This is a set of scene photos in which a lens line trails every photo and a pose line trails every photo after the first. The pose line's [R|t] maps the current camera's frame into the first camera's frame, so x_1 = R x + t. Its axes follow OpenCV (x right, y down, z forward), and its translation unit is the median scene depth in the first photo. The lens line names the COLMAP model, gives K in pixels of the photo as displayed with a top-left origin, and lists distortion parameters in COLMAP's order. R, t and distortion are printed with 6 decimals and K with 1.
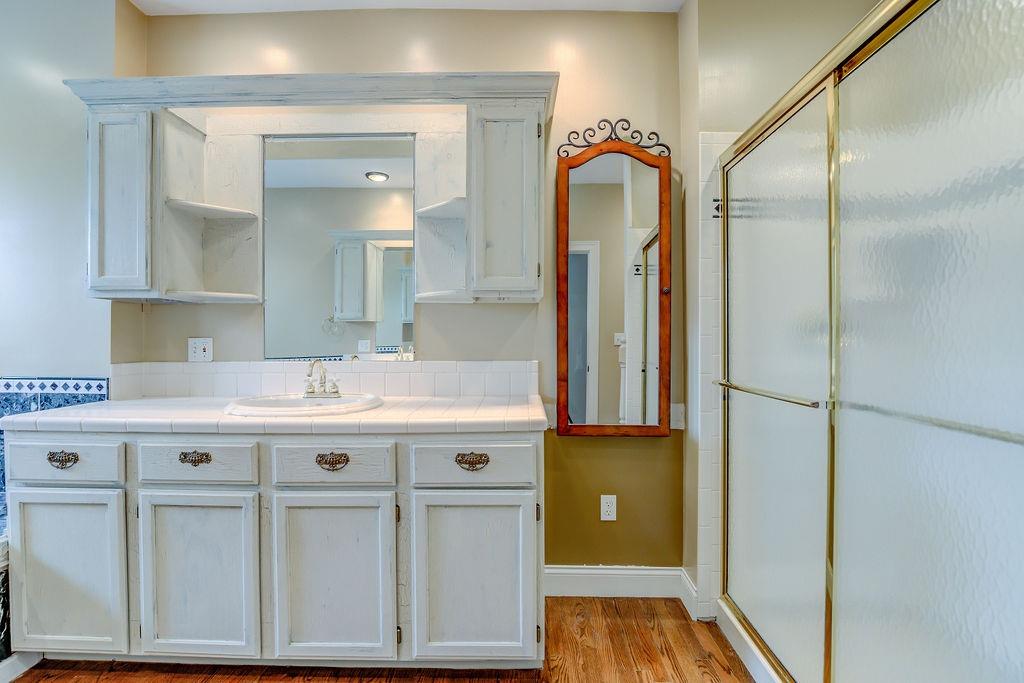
lens RADIAL K [[506.1, 0, 517.8], [0, 506.1, 341.4], [0, 0, 1]] dist [-0.021320, -0.000222]
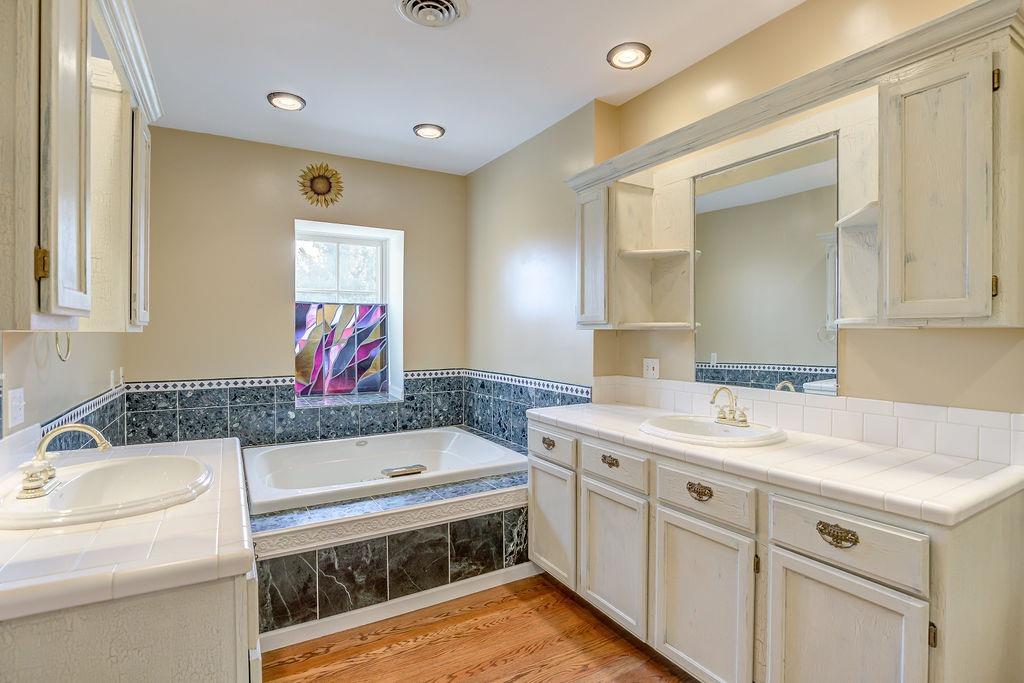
lens RADIAL K [[506.1, 0, 522.1], [0, 506.1, 340.1], [0, 0, 1]] dist [-0.021320, -0.000222]
pose [[0.533164, 0.011607, -0.845932, 0.267608], [-0.005453, 0.999932, 0.010283, -0.072634], [0.845994, -0.000870, 0.533191, 0.106407]]
